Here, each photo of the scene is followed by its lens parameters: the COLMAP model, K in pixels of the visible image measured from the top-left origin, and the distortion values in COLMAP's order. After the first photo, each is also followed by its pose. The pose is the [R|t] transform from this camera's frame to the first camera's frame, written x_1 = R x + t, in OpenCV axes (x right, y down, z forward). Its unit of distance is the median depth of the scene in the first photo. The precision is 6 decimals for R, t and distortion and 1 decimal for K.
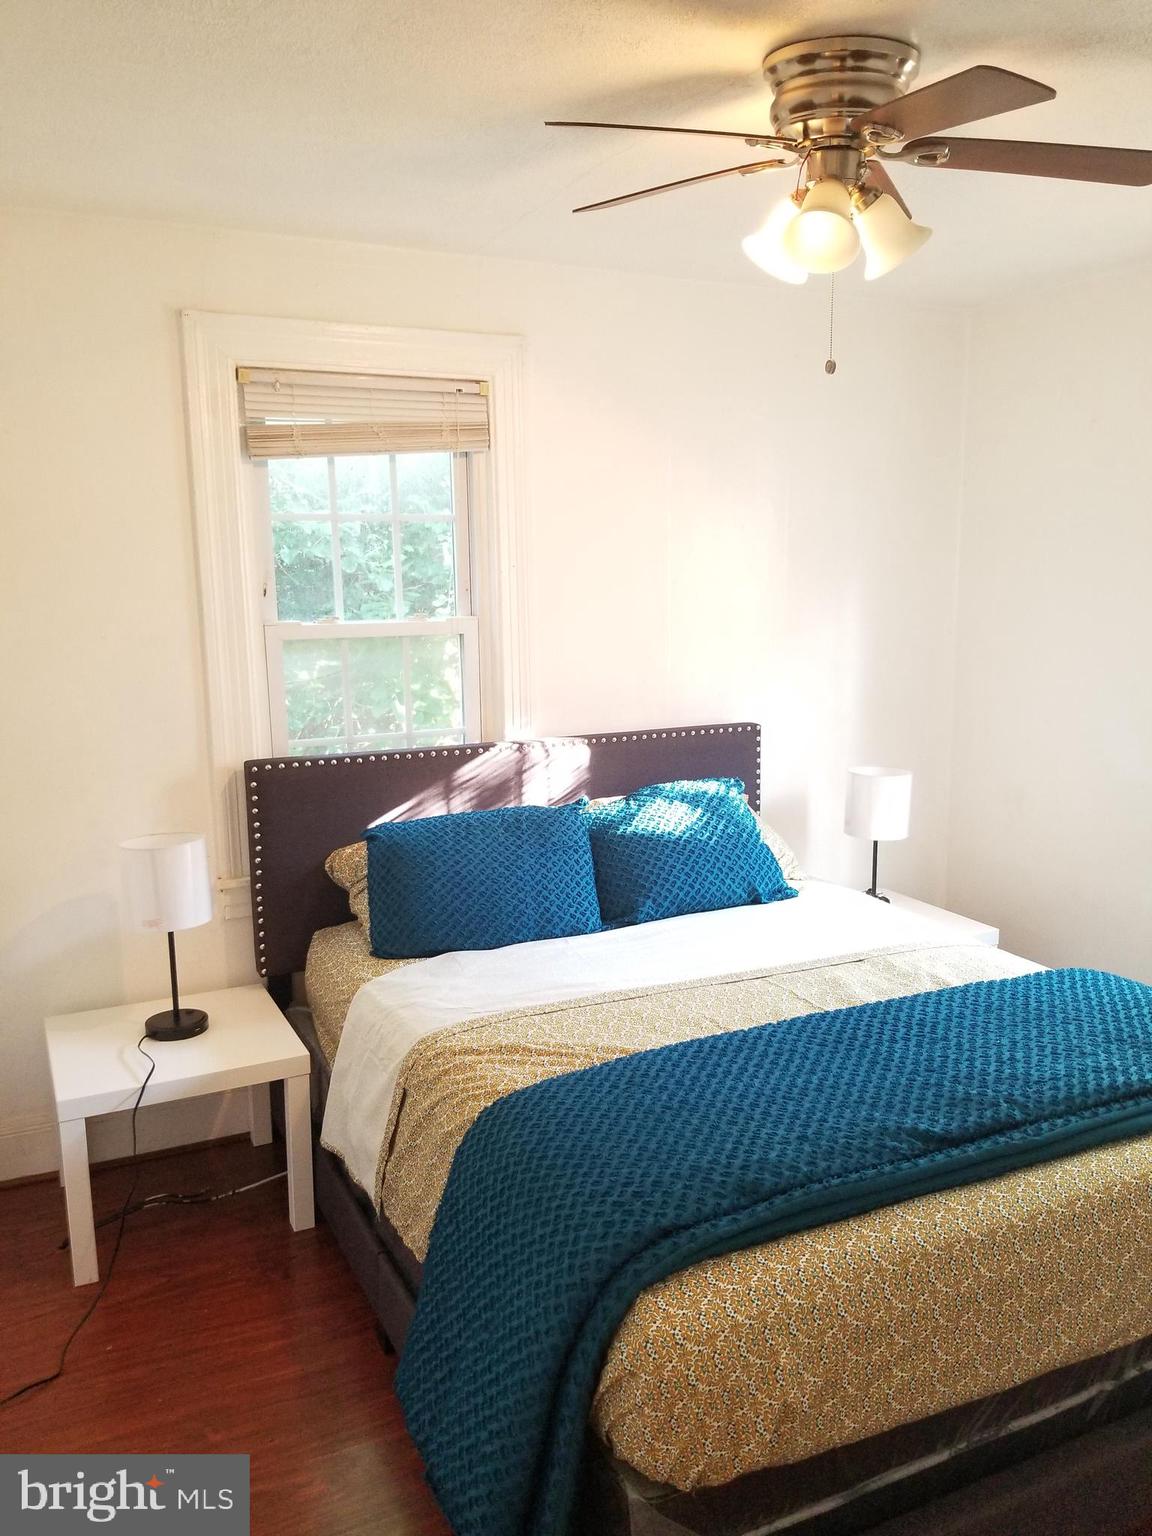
lens RADIAL K [[1194.1, 0, 588.6], [0, 1194.1, 772.3], [0, 0, 1]] dist [0.077428, -0.144063]
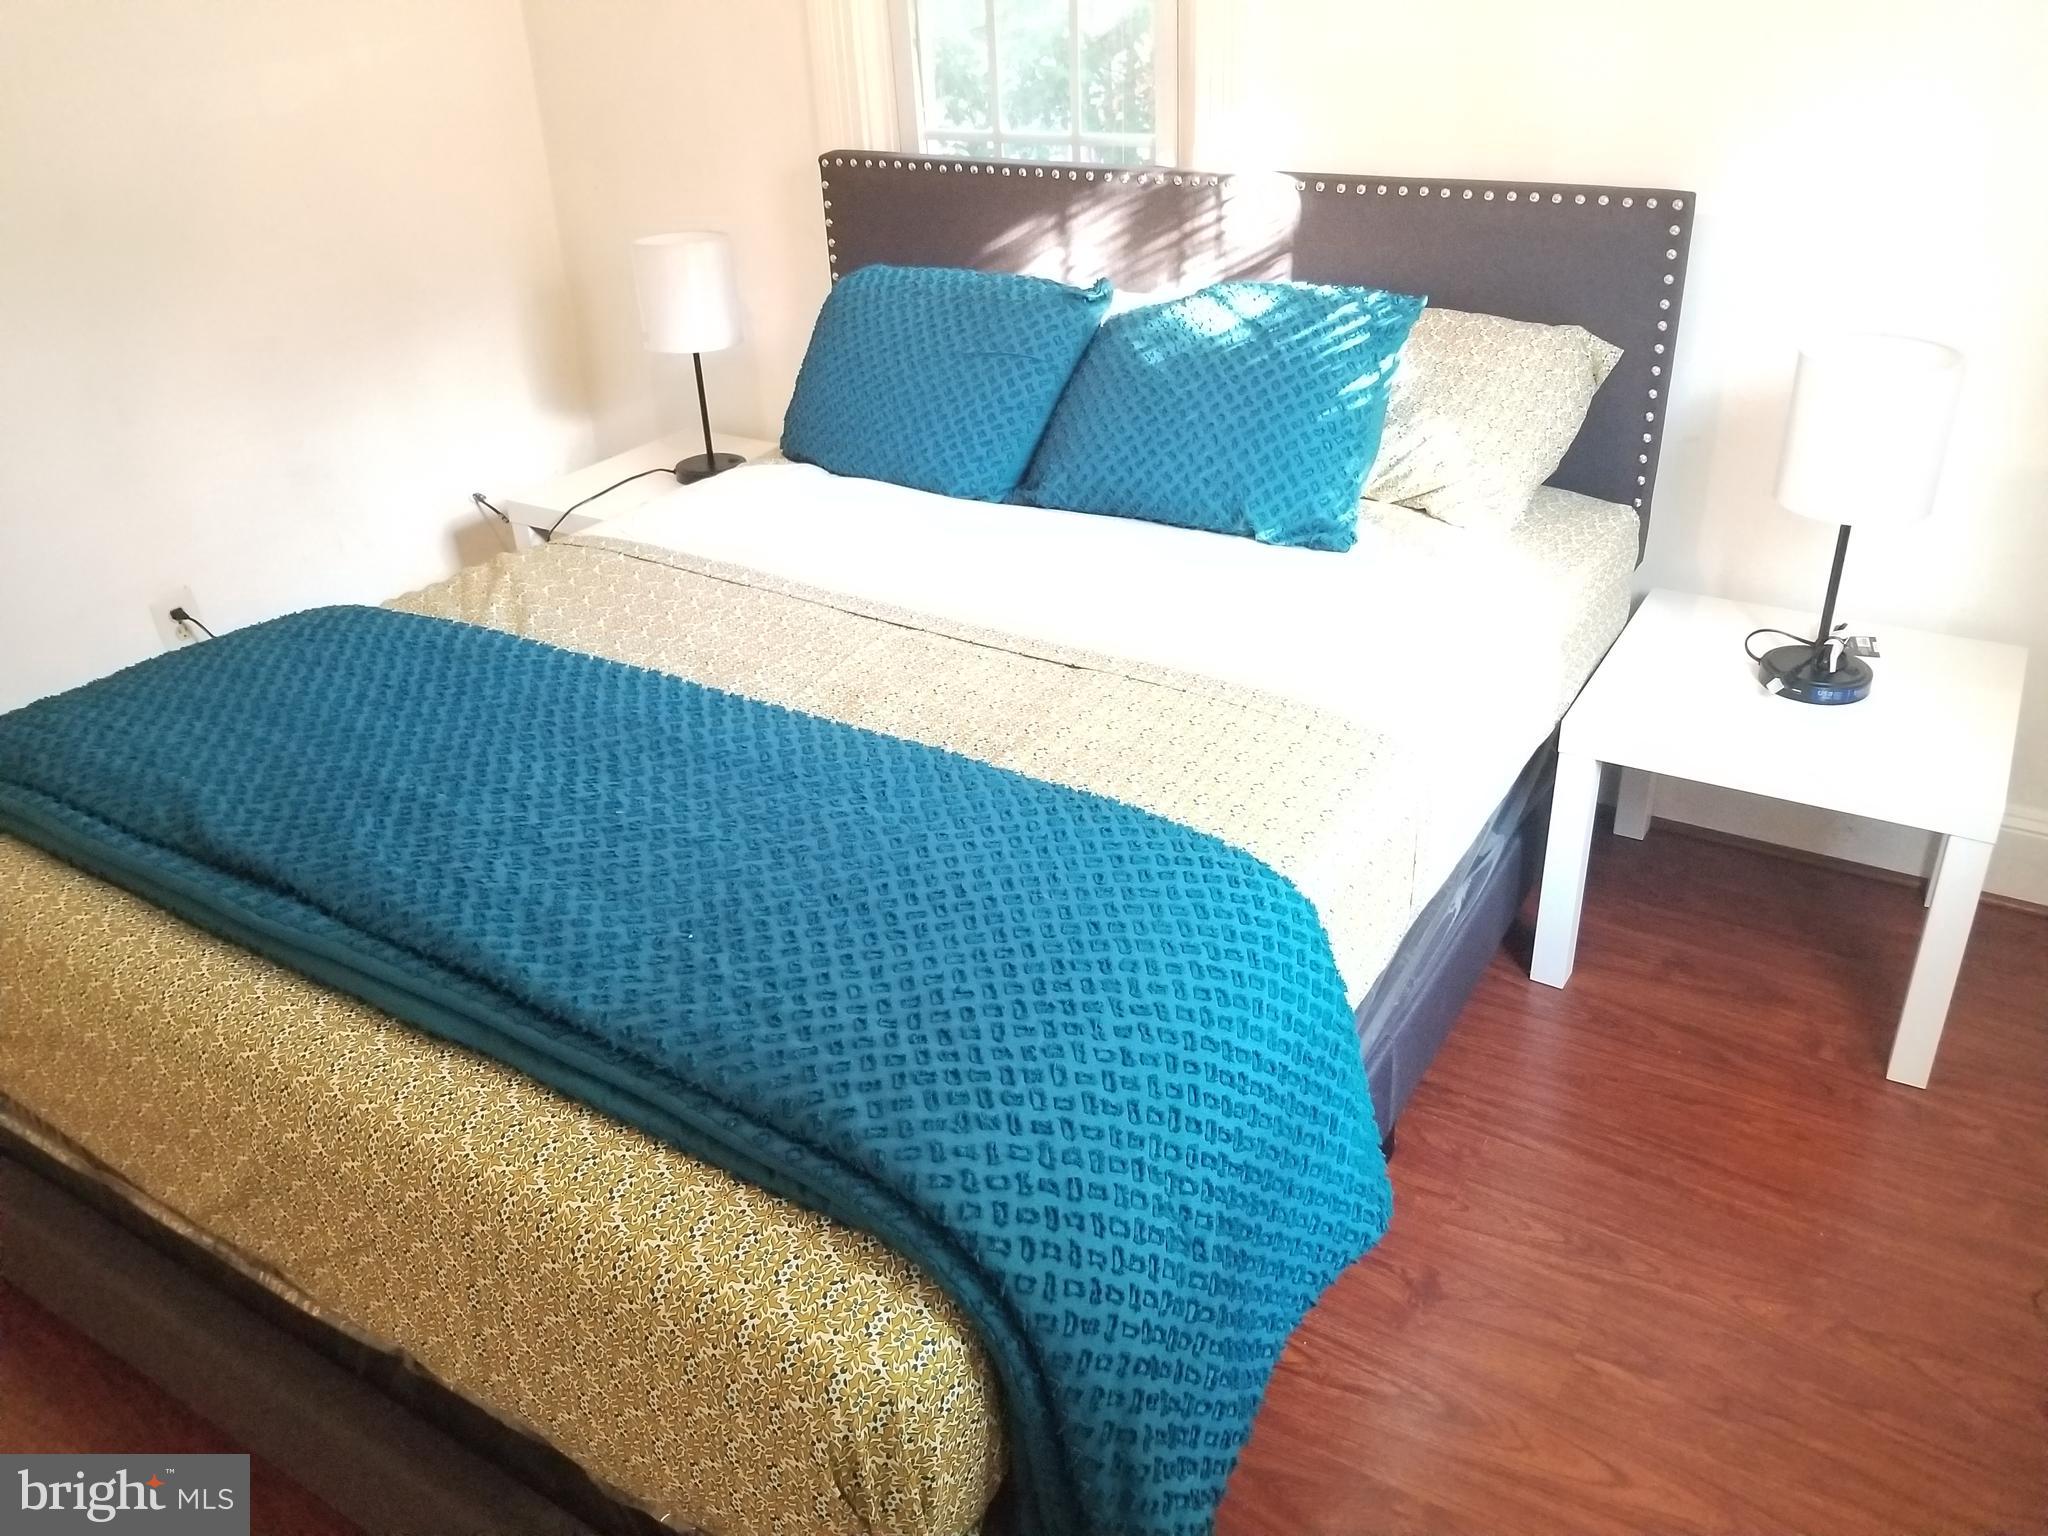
lens RADIAL K [[1592.2, 0, 1023.6], [0, 1592.2, 749.2], [0, 0, 1]] dist [0.077428, -0.144063]
pose [[0.535912, 0.385745, -0.750999, 0.944581], [-0.110007, 0.913841, 0.390887, -0.102894], [0.837076, -0.126866, 0.532173, 0.753906]]
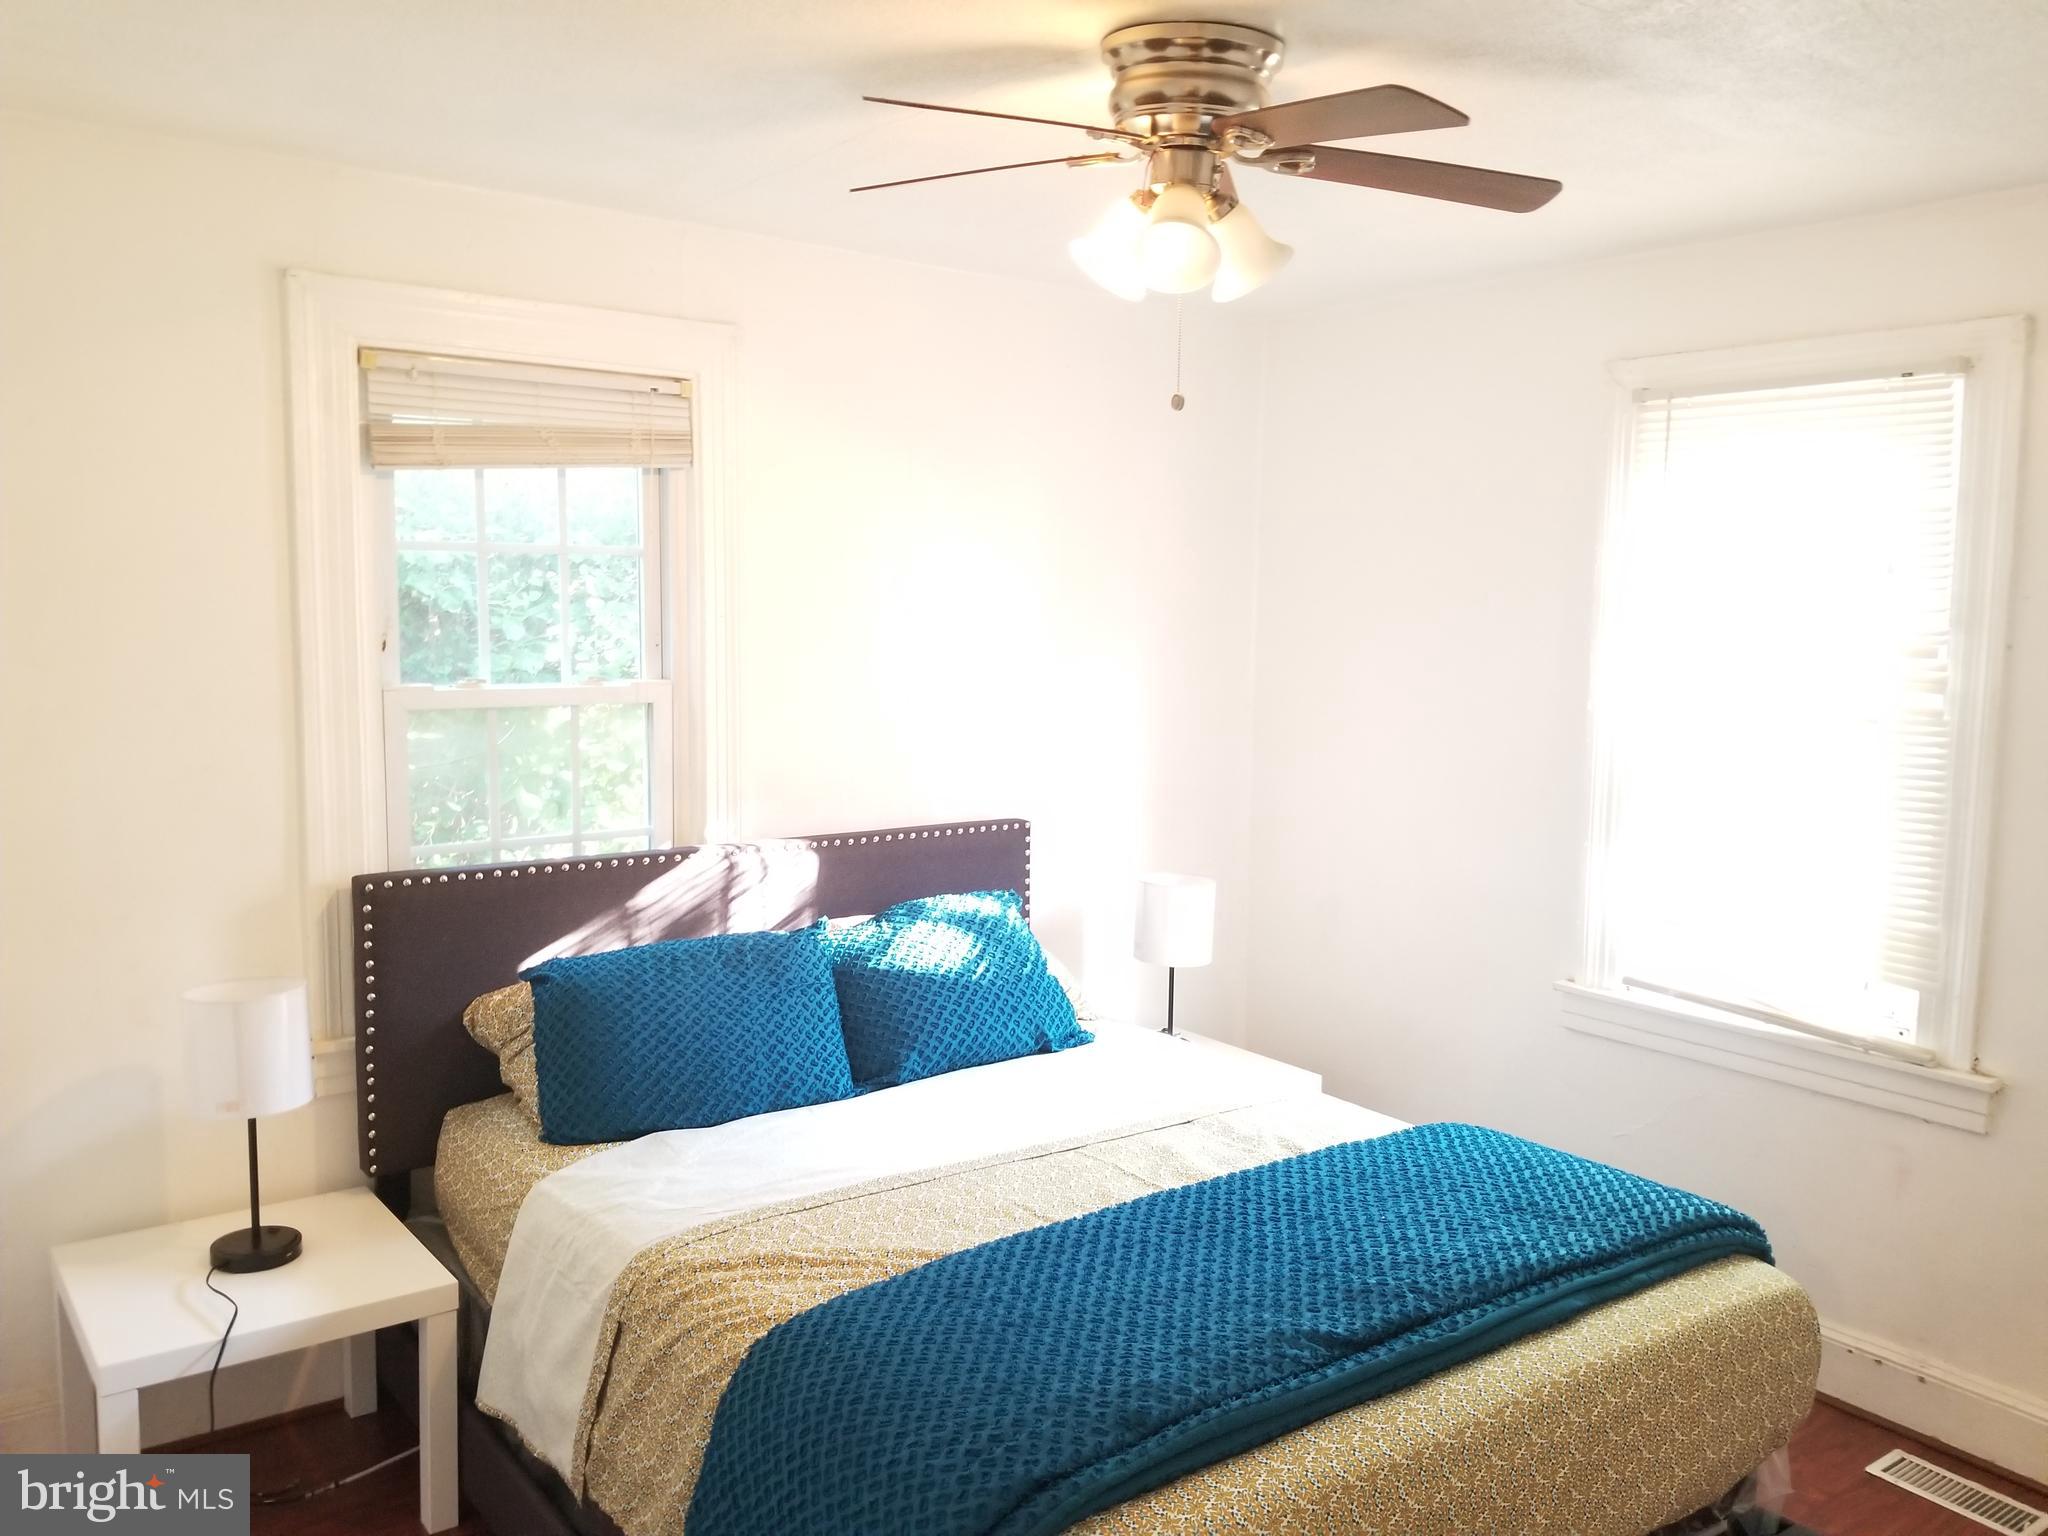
lens RADIAL K [[1592.2, 0, 1004.8], [0, 1592.2, 760.0], [0, 0, 1]] dist [0.077428, -0.144063]
pose [[0.983034, 0.004709, 0.183361, -0.111568], [0.008193, 0.997545, -0.069543, -0.012417], [-0.183239, 0.069865, 0.980583, -0.042561]]
